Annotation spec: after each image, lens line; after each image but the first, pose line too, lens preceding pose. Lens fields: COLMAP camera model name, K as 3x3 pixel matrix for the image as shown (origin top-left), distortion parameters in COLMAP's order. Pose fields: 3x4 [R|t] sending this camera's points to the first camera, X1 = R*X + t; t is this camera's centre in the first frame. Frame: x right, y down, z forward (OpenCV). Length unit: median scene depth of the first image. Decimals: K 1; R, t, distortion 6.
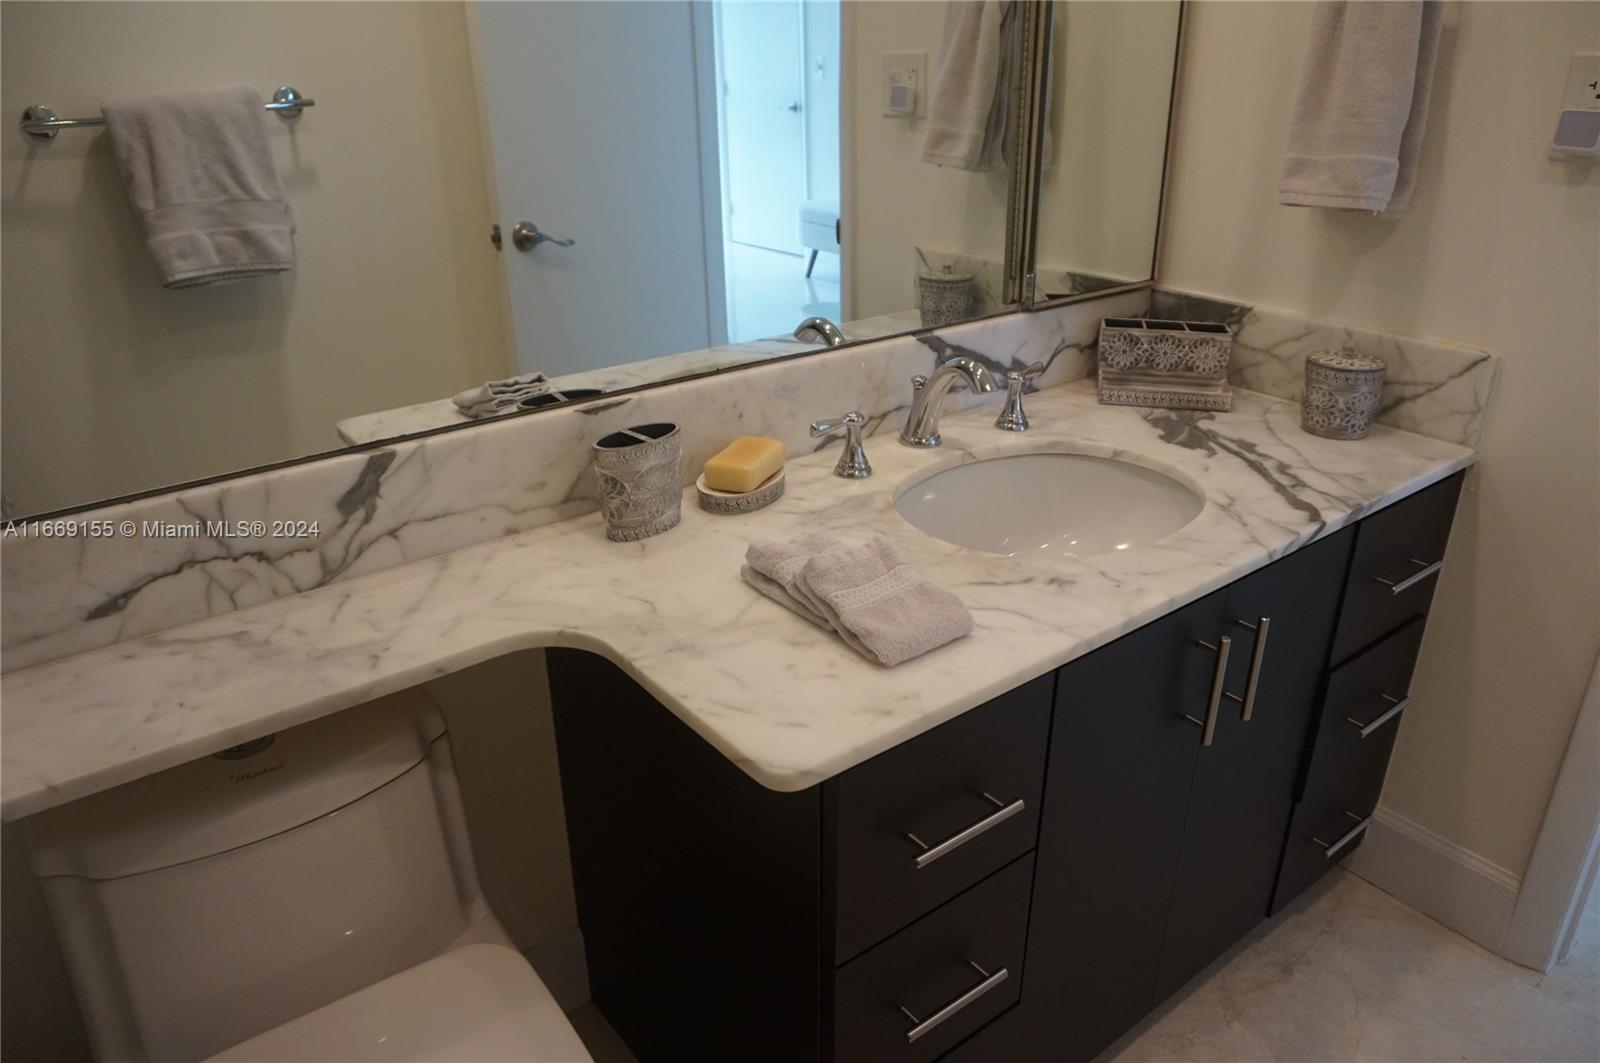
lens RADIAL K [[1095.9, 0, 810.1], [0, 1095.9, 536.5], [0, 0, 1]] dist [-0.041677, 0.003086]
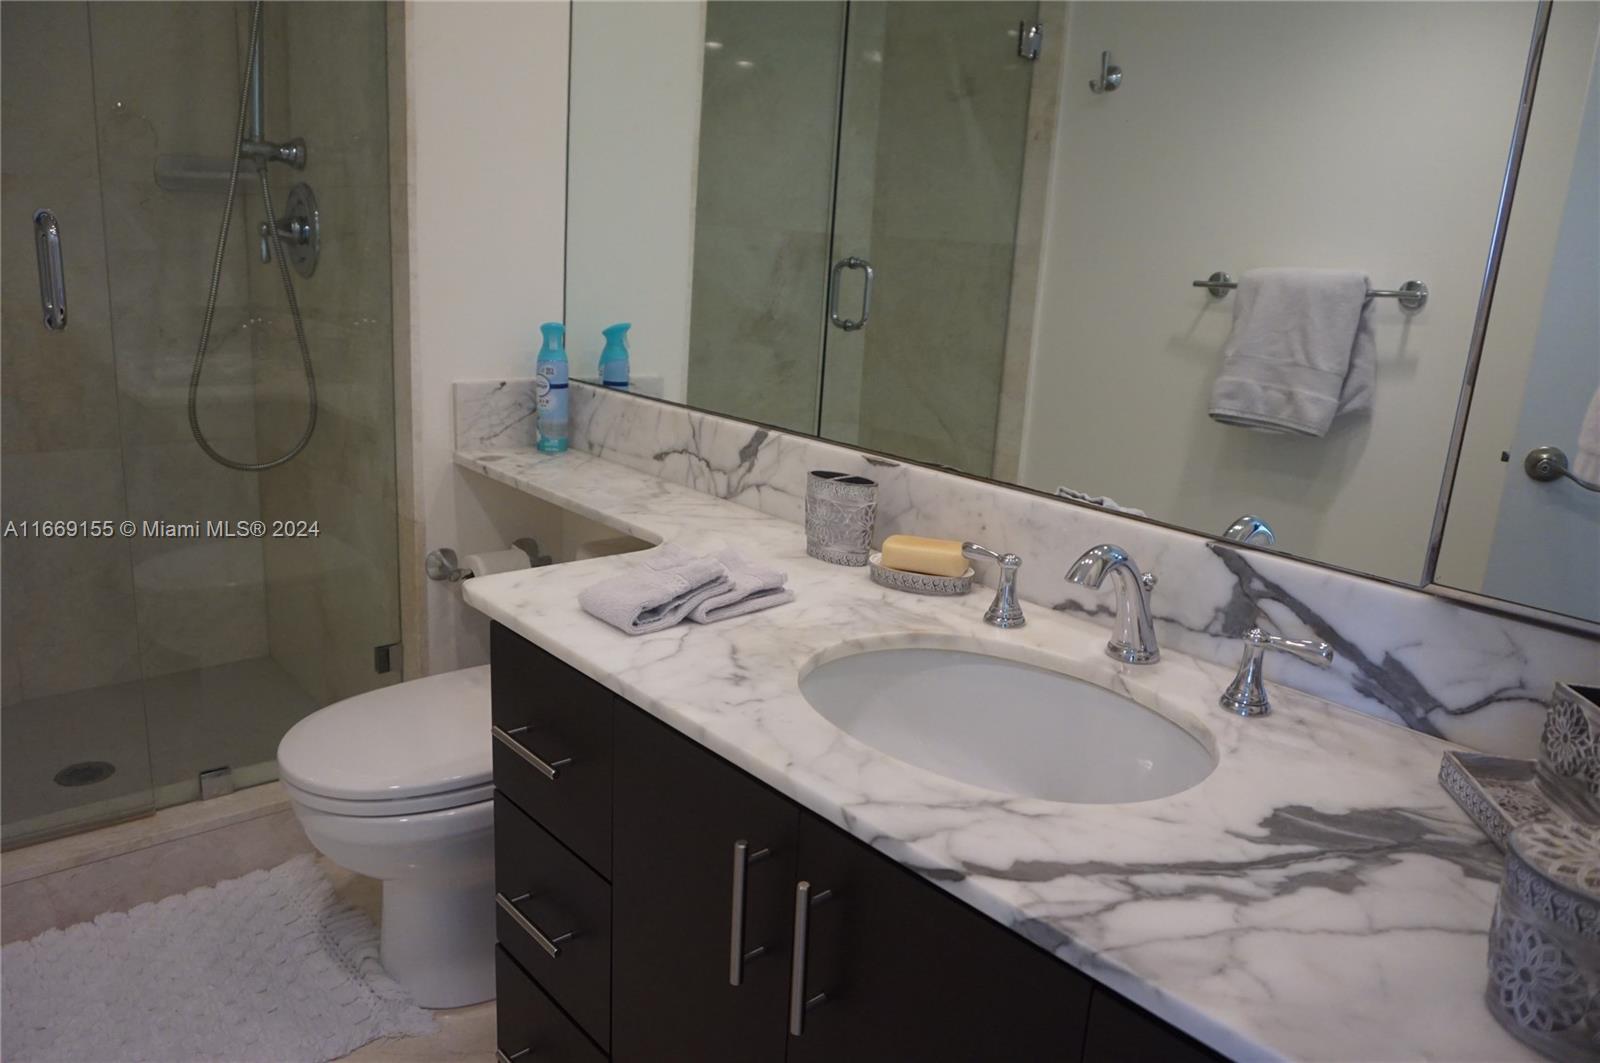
lens RADIAL K [[1095.9, 0, 810.1], [0, 1095.9, 536.5], [0, 0, 1]] dist [-0.041677, 0.003086]
pose [[0.086576, 0.265379, -0.960249, 0.912687], [-0.472571, 0.859467, 0.194920, -0.228367], [0.877030, 0.436910, 0.199820, 0.672633]]
